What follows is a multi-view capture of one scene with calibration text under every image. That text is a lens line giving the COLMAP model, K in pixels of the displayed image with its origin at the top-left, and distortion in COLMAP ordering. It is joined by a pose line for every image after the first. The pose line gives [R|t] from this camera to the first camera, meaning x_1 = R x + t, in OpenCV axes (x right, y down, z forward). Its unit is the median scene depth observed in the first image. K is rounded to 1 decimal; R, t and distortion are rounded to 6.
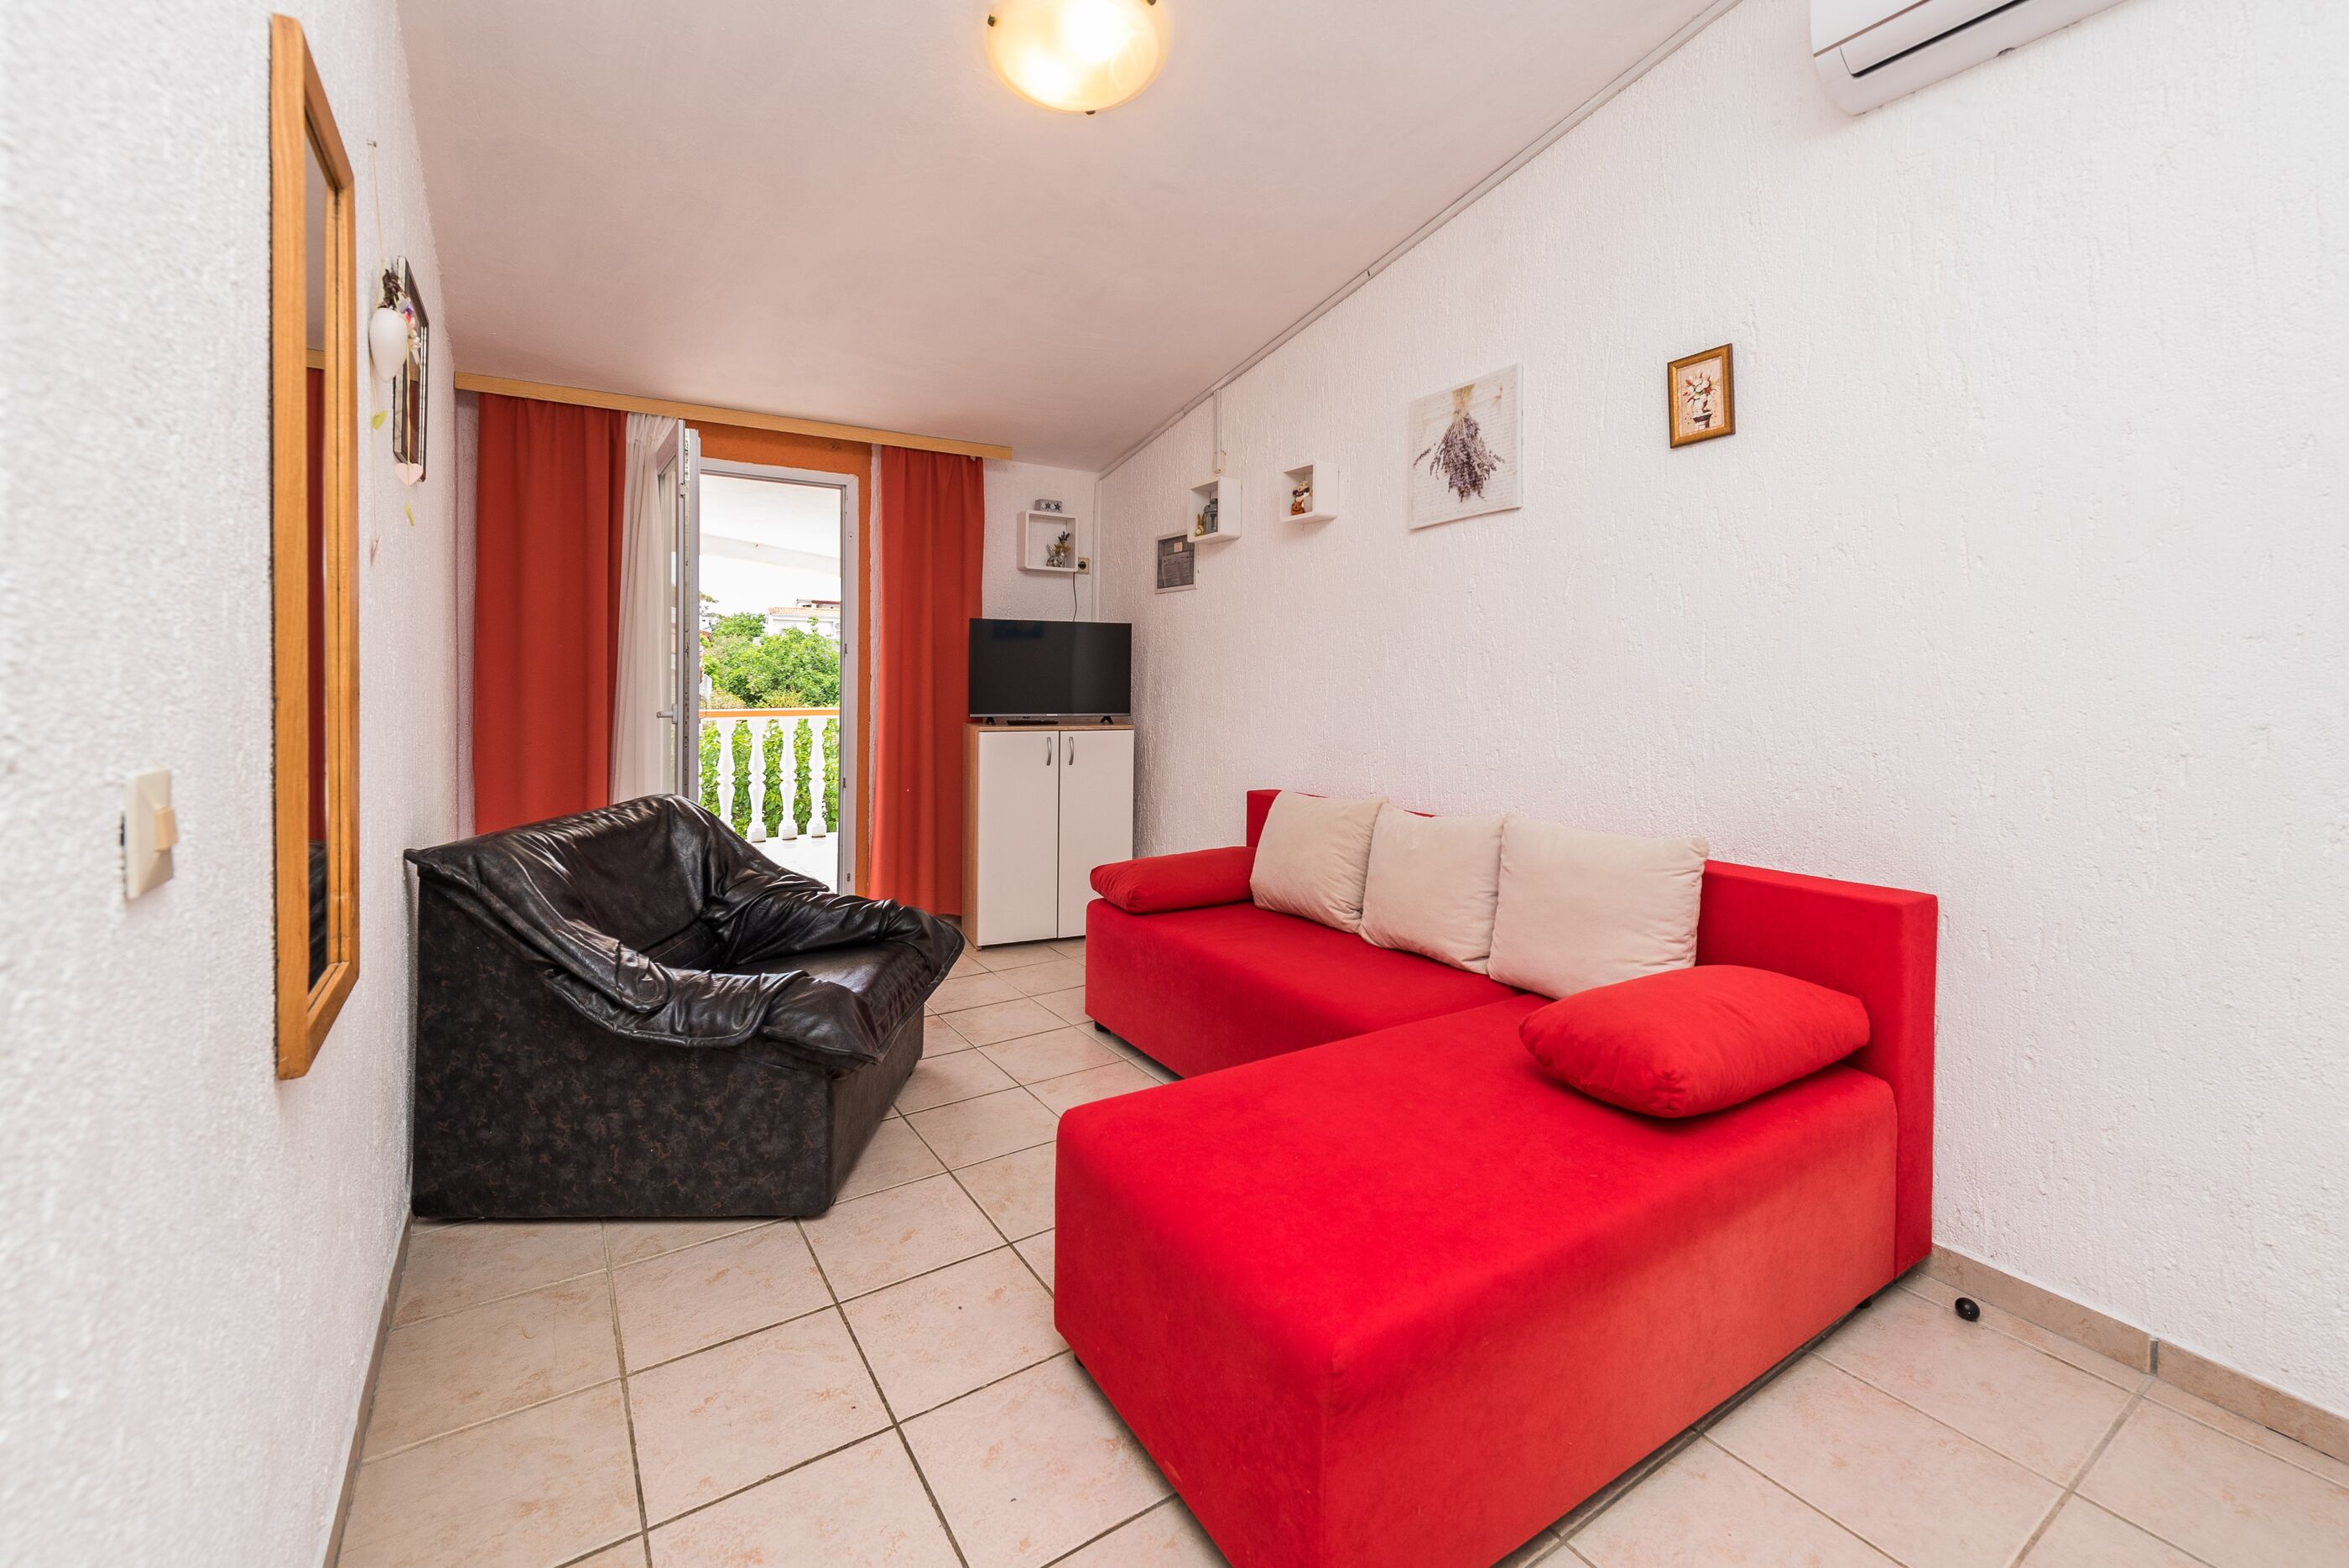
lens RADIAL K [[969.3, 0, 1172.5], [0, 969.3, 676.8], [0, 0, 1]] dist [0.013725, -0.000109]
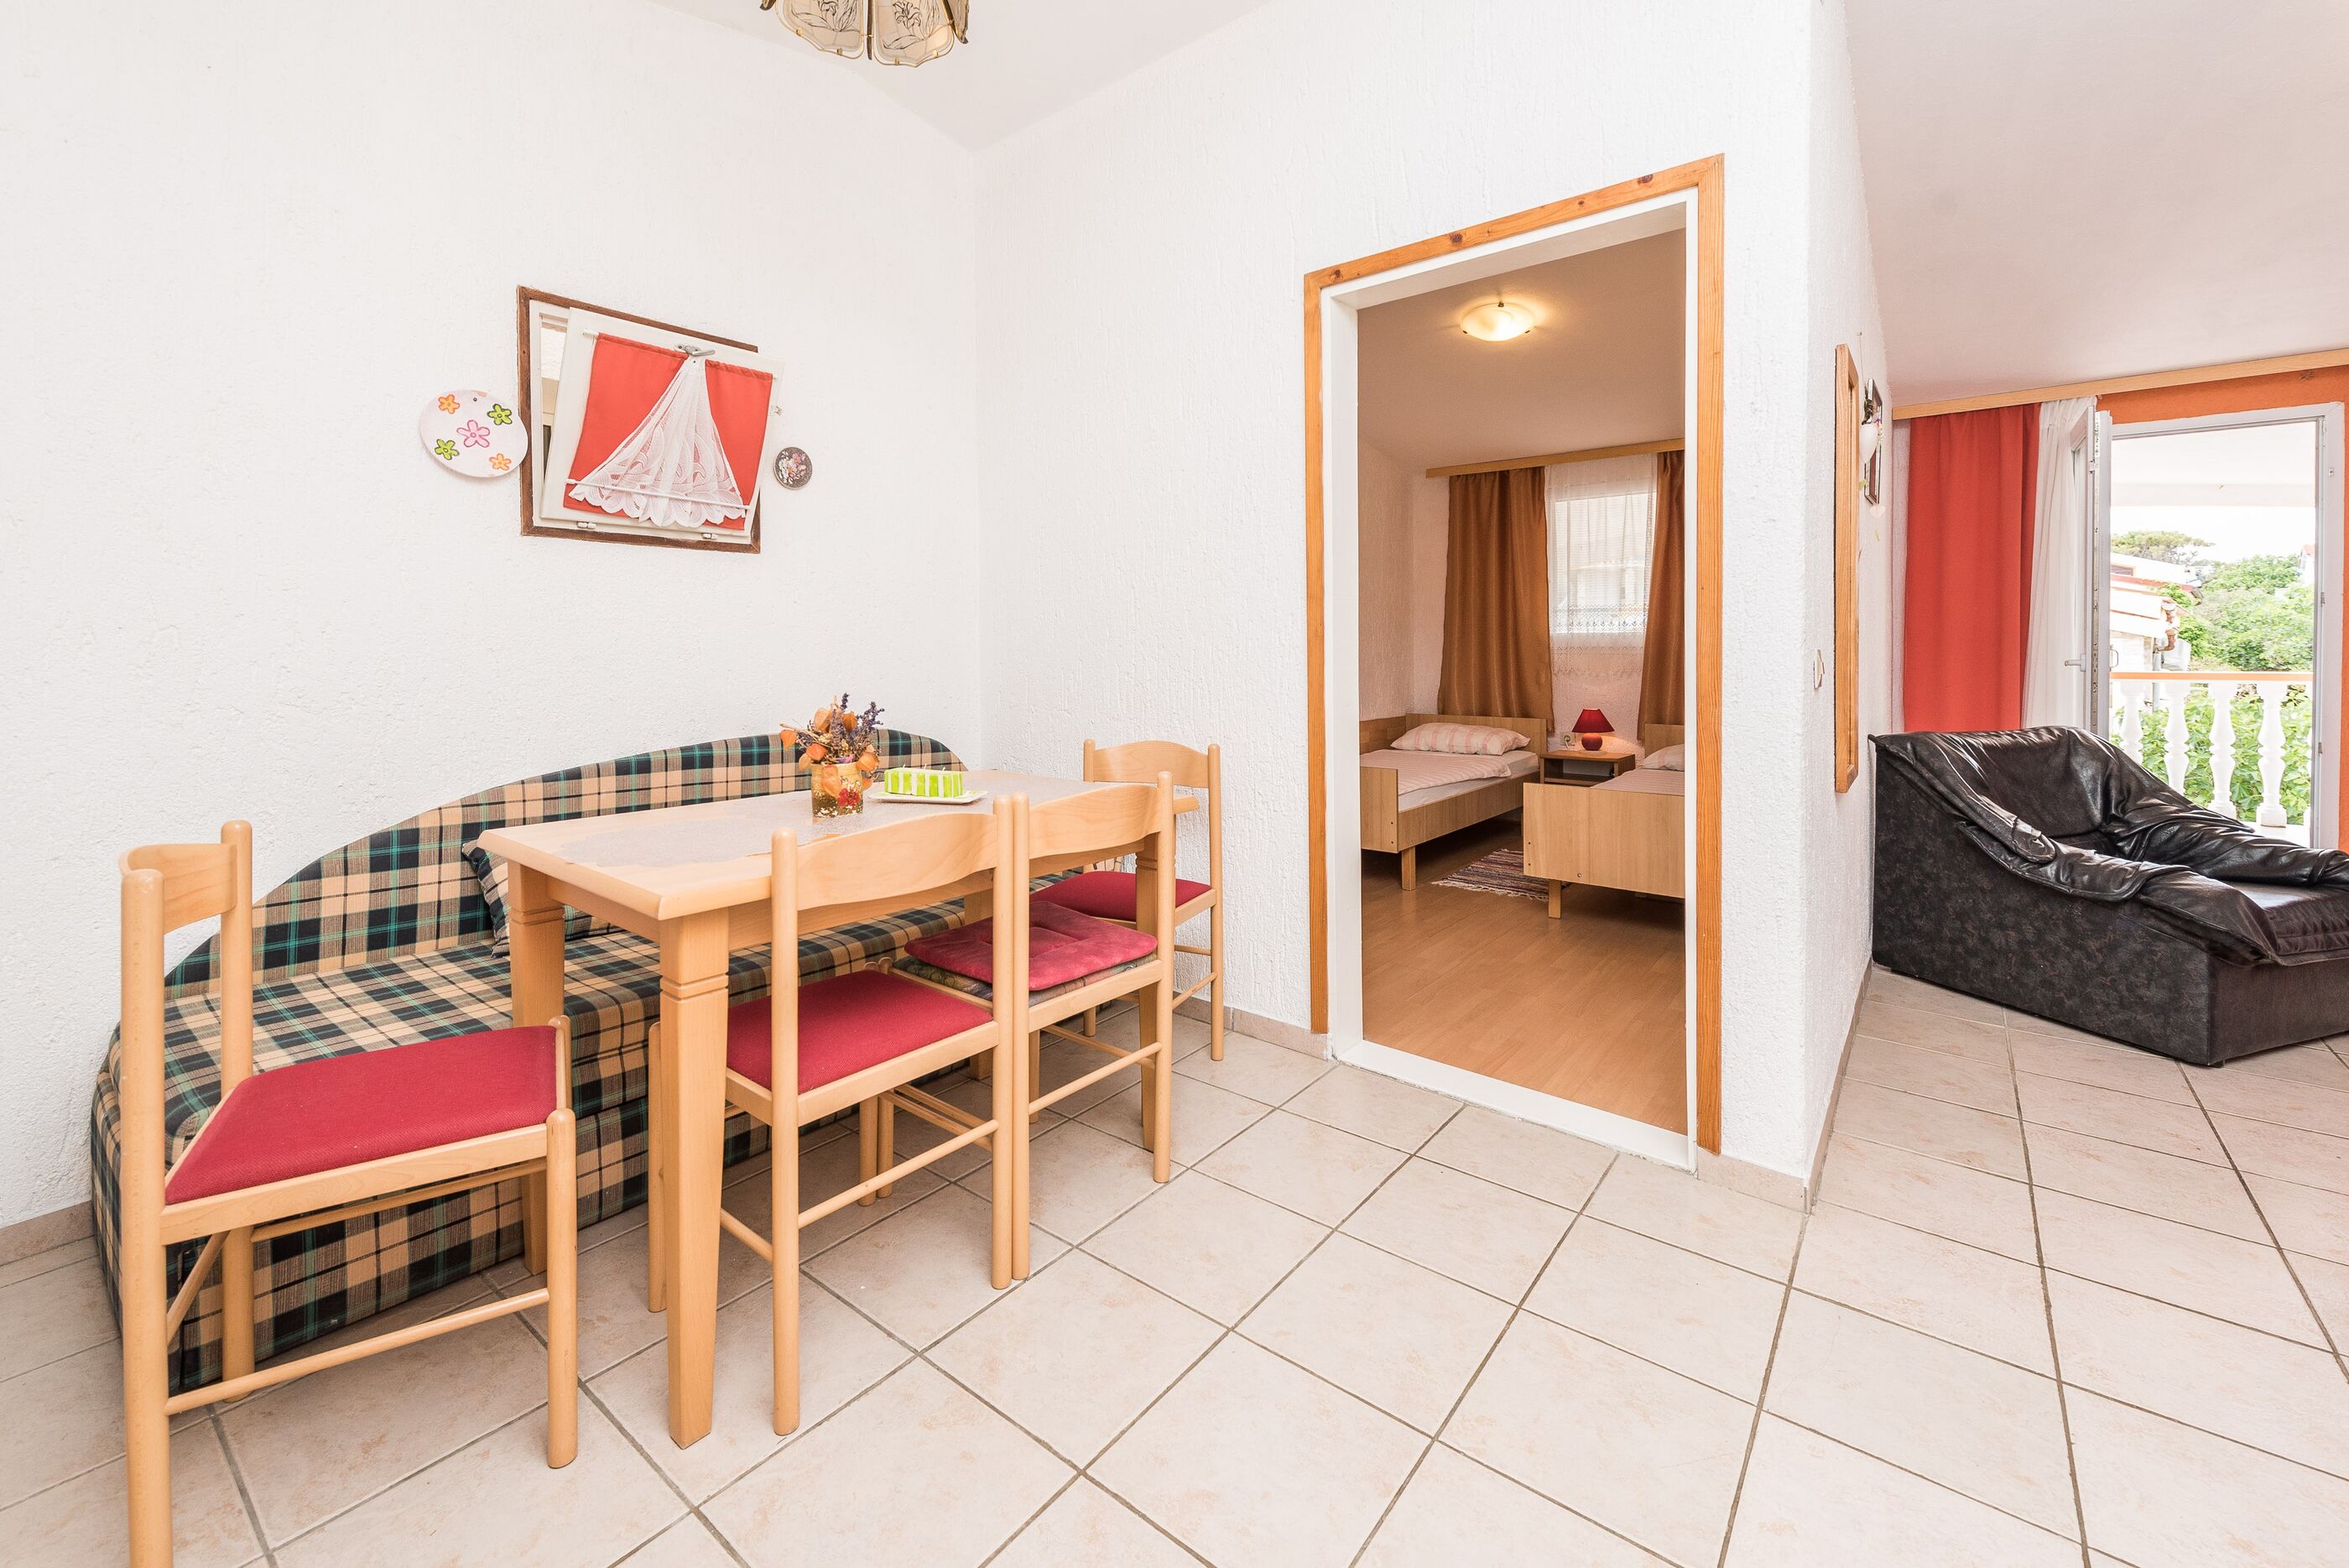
lens RADIAL K [[981.8, 0, 1170.5], [0, 981.8, 655.6], [0, 0, 1]] dist [0.000864, -0.000292]
pose [[0.312581, 0.007814, -0.949859, 0.400705], [0.000070, 0.999966, 0.008249, 0.032329], [0.949891, -0.002645, 0.312570, -0.609232]]
